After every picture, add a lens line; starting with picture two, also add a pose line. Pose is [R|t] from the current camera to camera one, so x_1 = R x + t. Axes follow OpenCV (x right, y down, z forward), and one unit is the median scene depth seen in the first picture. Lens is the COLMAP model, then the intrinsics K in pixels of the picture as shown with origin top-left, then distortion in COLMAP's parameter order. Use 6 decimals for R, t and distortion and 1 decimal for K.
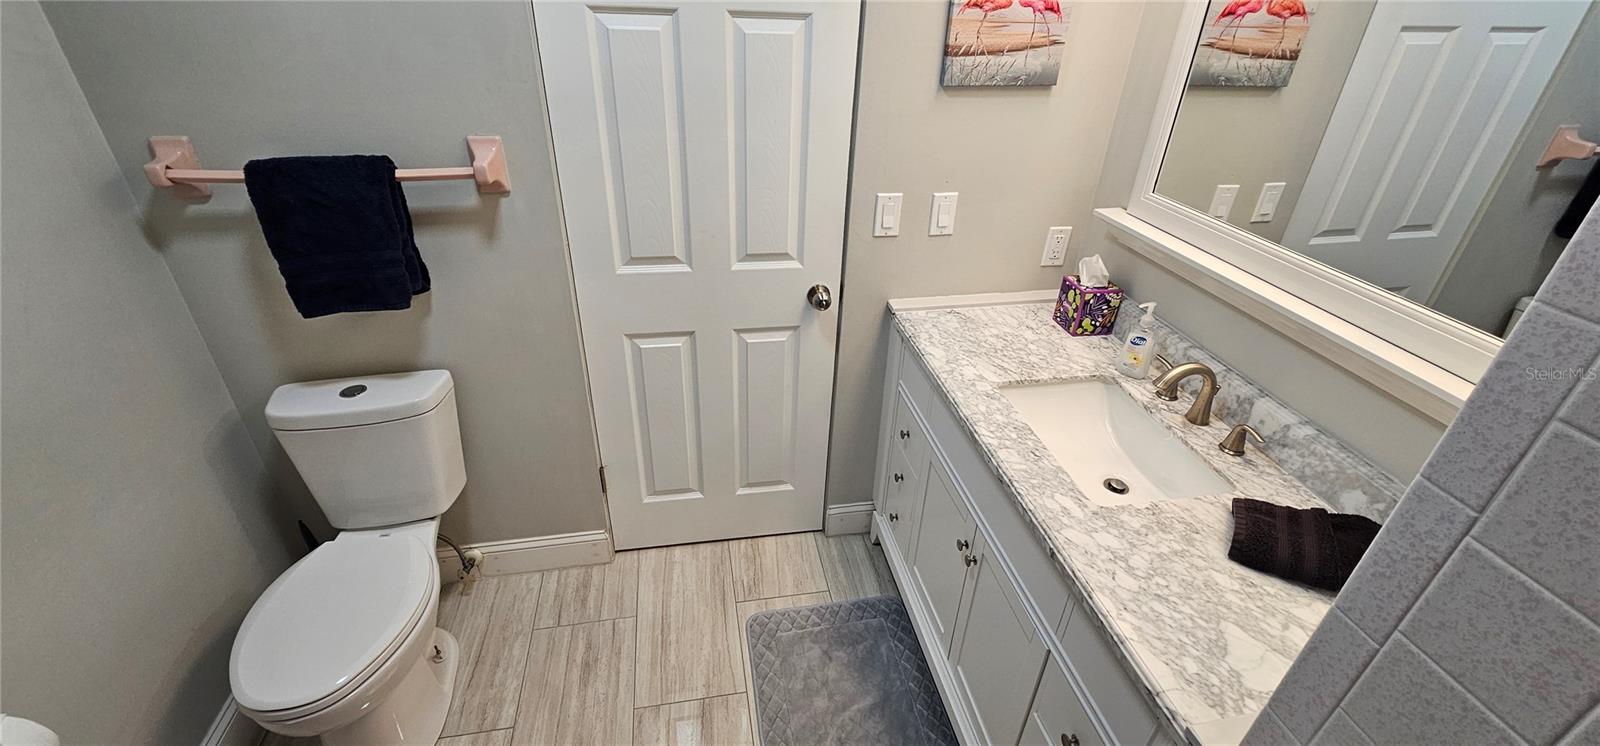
lens RADIAL K [[653.4, 0, 800.0], [0, 653.4, 373.0], [0, 0, 1]] dist [-0.001819, -0.000663]
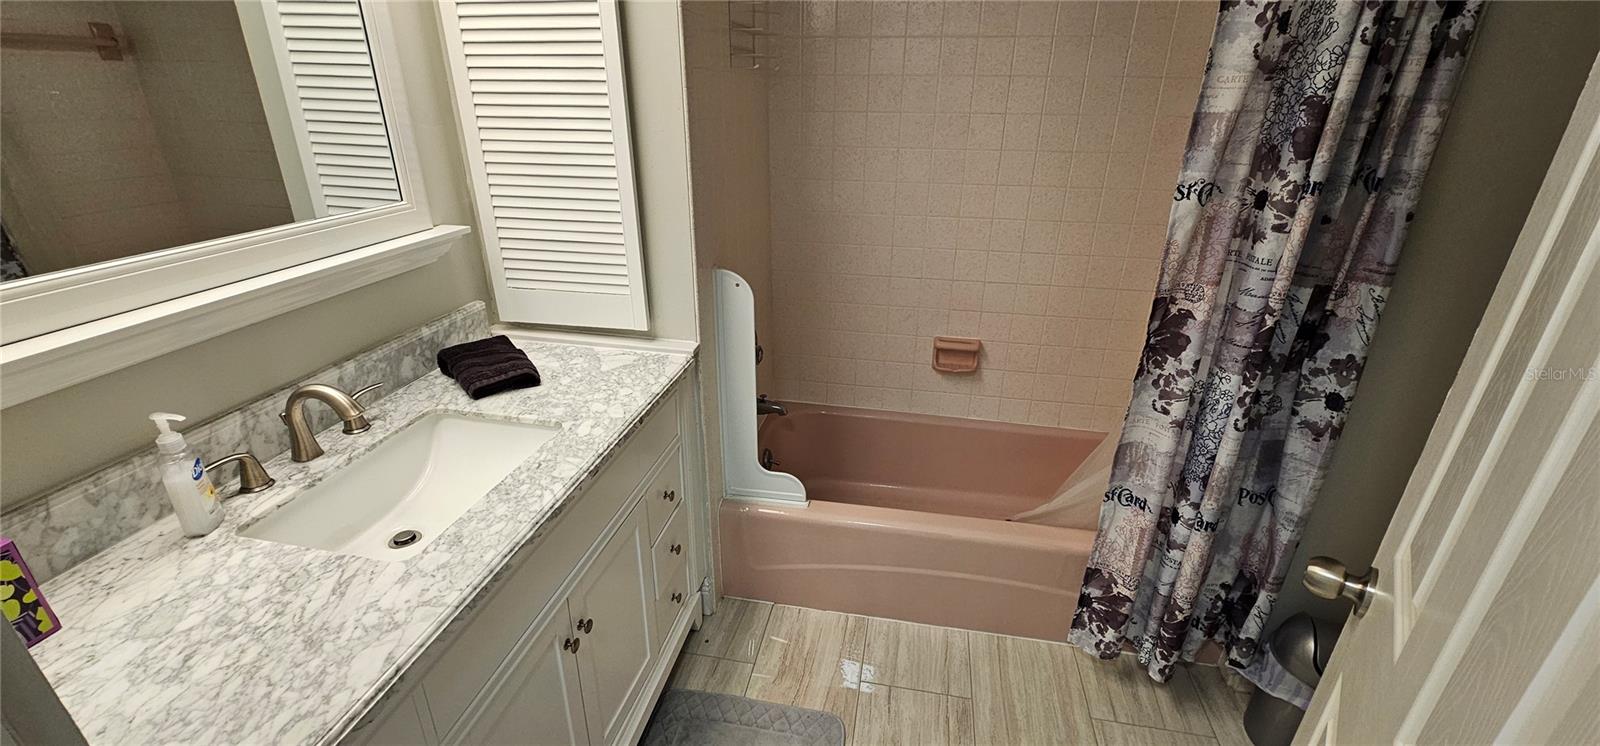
lens RADIAL K [[653.4, 0, 800.0], [0, 653.4, 373.0], [0, 0, 1]] dist [-0.001819, -0.000663]
pose [[-0.928675, -0.186716, 0.320469, -0.230414], [0.151452, 0.597817, 0.787195, -0.596343], [-0.338564, 0.779584, -0.526899, 1.253801]]
